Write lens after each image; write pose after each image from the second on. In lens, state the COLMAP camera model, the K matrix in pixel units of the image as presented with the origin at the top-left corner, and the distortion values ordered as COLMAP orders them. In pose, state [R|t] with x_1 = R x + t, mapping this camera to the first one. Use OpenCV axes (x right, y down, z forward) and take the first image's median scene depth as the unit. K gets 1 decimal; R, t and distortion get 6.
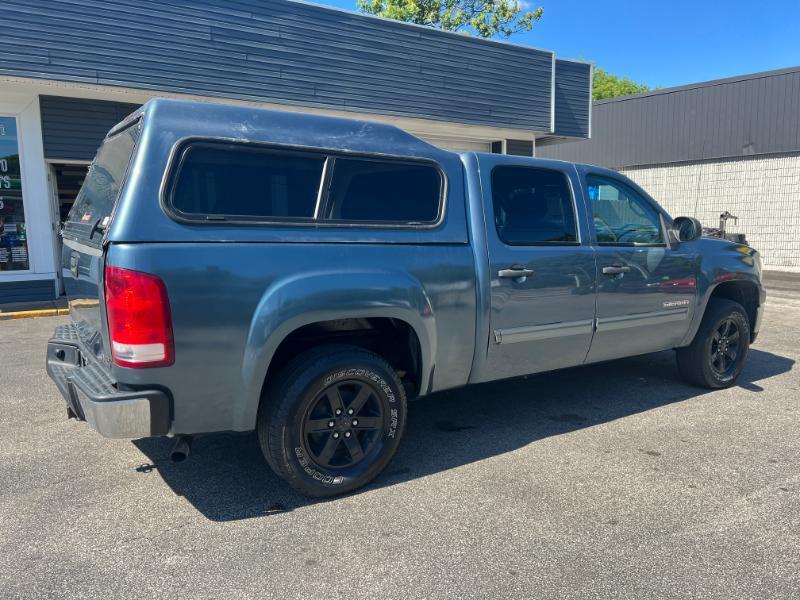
lens RADIAL K [[605.6, 0, 406.4], [0, 605.6, 294.7], [0, 0, 1]] dist [0.051771, -0.057174]
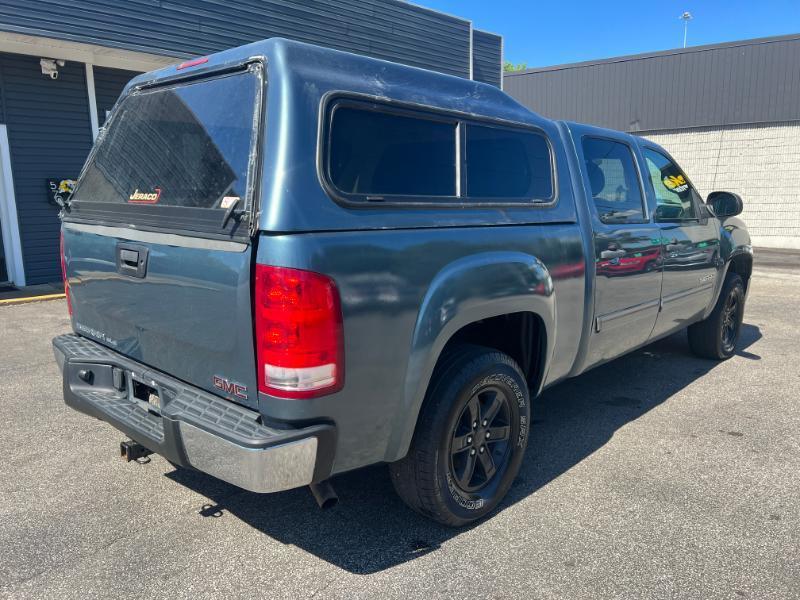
lens RADIAL K [[605.6, 0, 406.4], [0, 605.6, 294.7], [0, 0, 1]] dist [0.051771, -0.057174]
pose [[0.974617, -0.040107, 0.220258, -0.371515], [0.030379, 0.998415, 0.047377, -0.031456], [-0.221809, -0.039483, 0.974290, 0.189251]]
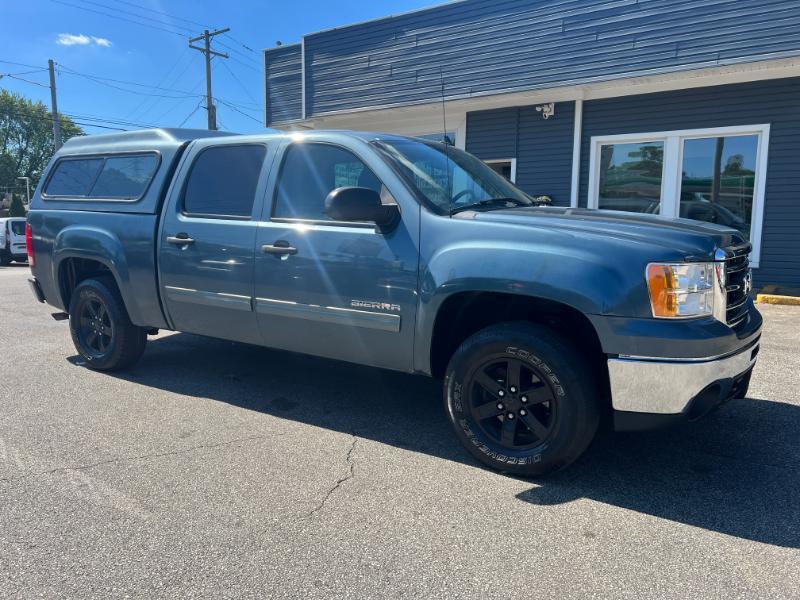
lens RADIAL K [[605.6, 0, 406.4], [0, 605.6, 294.7], [0, 0, 1]] dist [0.051771, -0.057174]
pose [[0.382293, 0.122187, -0.915927, 1.603483], [-0.114708, 0.989827, 0.084168, -0.092321], [0.916894, 0.072888, 0.392420, 1.069981]]
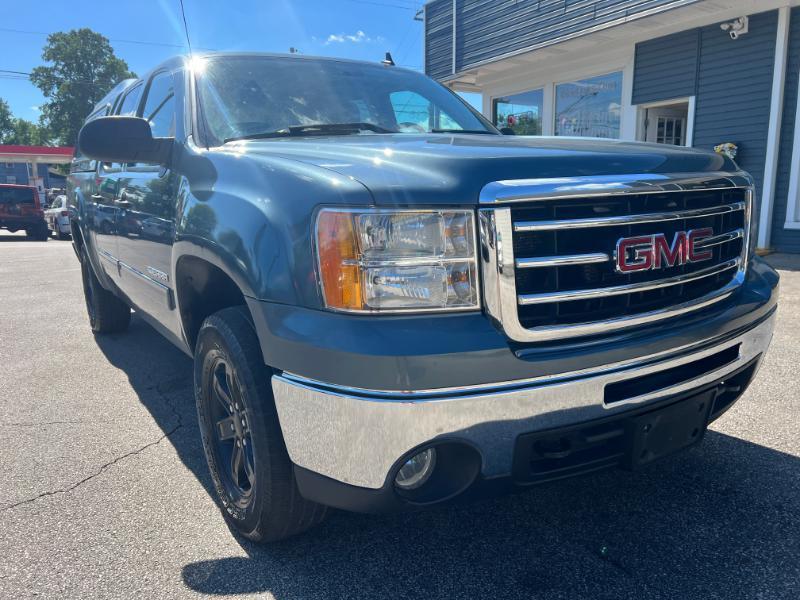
lens RADIAL K [[605.6, 0, 406.4], [0, 605.6, 294.7], [0, 0, 1]] dist [0.051771, -0.057174]
pose [[-0.023856, 0.173336, -0.984574, 1.423093], [-0.099458, 0.979557, 0.174862, -0.127020], [0.994756, 0.102095, -0.006129, 1.765921]]
